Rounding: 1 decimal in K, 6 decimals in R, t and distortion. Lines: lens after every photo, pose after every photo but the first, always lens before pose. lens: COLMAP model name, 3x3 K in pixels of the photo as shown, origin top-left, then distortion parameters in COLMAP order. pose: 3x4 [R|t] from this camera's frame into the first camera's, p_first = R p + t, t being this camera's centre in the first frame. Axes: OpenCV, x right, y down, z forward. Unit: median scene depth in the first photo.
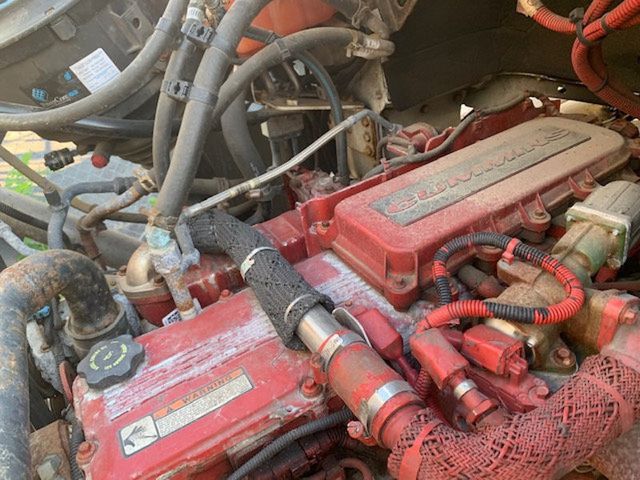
lens RADIAL K [[495.4, 0, 317.0], [0, 495.4, 231.2], [0, 0, 1]] dist [0.035811, -0.048554]
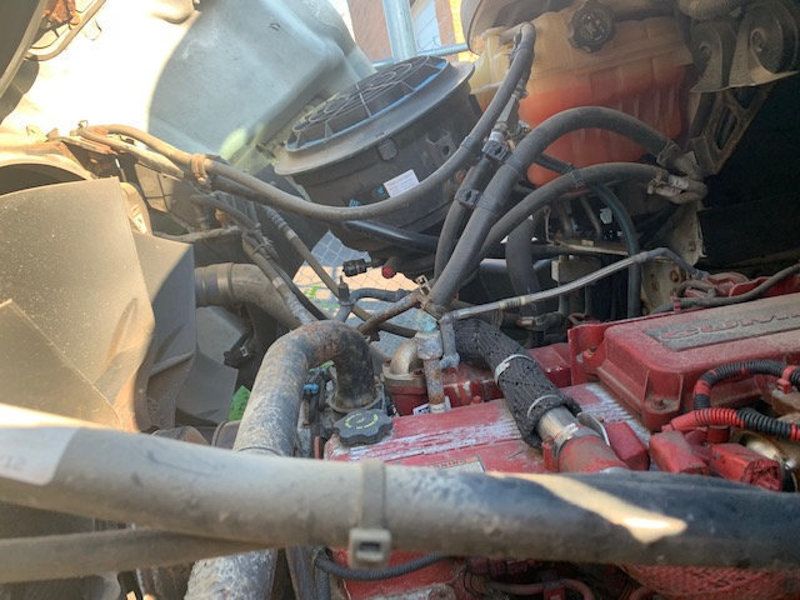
lens RADIAL K [[619.2, 0, 393.2], [0, 619.2, 288.1], [0, 0, 1]] dist [0.035811, -0.048554]
pose [[0.915242, 0.124652, -0.383137, 0.126500], [-0.213601, 0.956420, -0.199085, 0.226649], [0.341624, 0.264049, 0.901982, -0.271479]]
